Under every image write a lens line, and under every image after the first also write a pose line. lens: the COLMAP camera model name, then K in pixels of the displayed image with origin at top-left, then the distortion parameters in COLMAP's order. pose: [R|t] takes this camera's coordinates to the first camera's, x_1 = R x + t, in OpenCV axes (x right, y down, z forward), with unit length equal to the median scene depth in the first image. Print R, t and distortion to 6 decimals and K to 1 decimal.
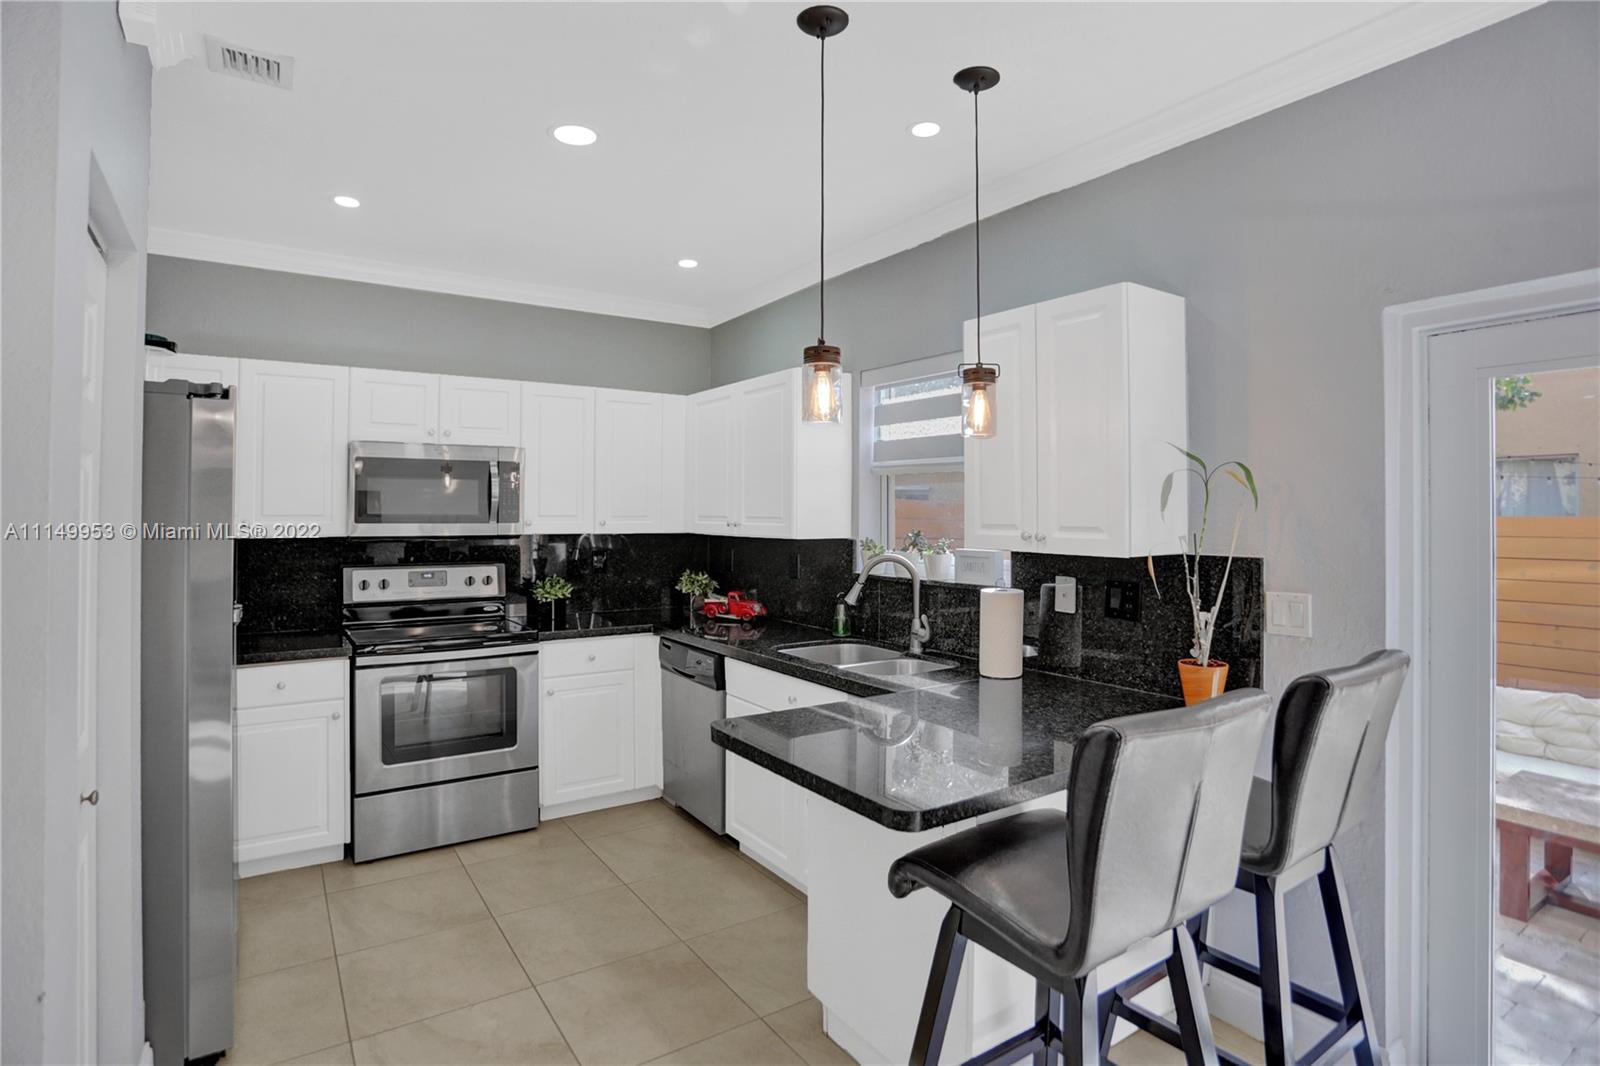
lens RADIAL K [[809.4, 0, 768.2], [0, 809.4, 499.1], [0, 0, 1]] dist [-0.050143, 0.005177]
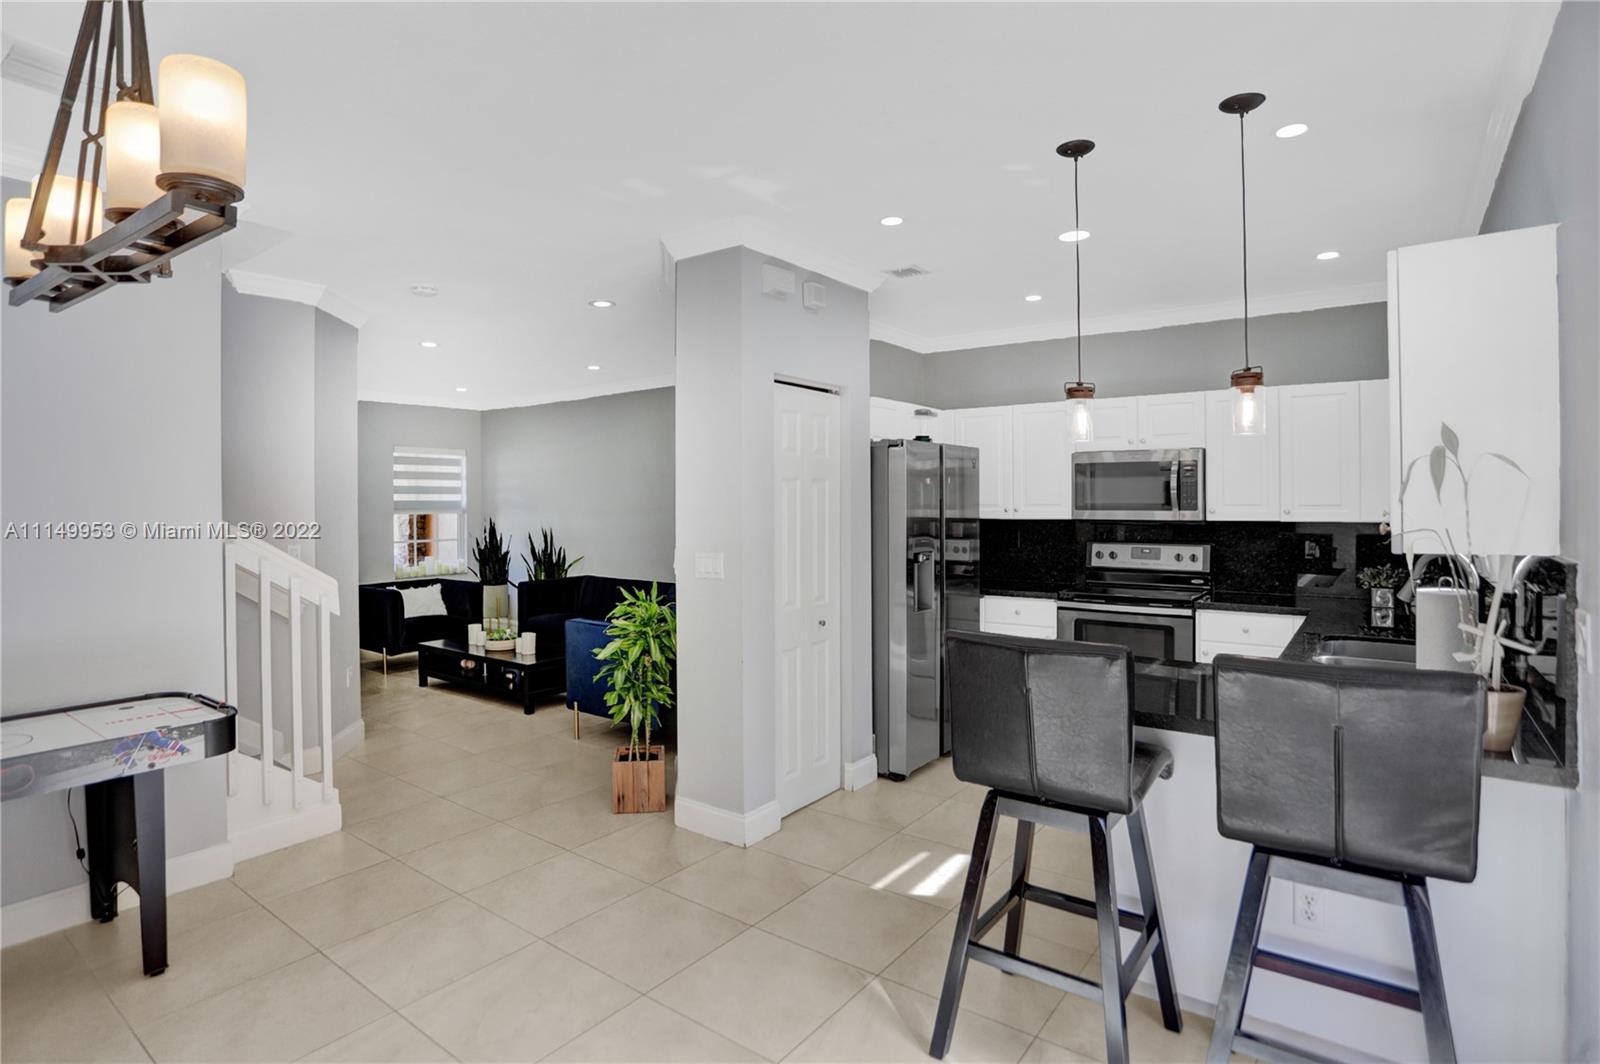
lens RADIAL K [[809.4, 0, 801.4], [0, 809.4, 502.6], [0, 0, 1]] dist [-0.050143, 0.005177]
pose [[0.355244, -0.002410, -0.934771, 0.611424], [0.024377, 0.999680, 0.006686, -0.004789], [0.934456, -0.025162, 0.355189, 0.025213]]
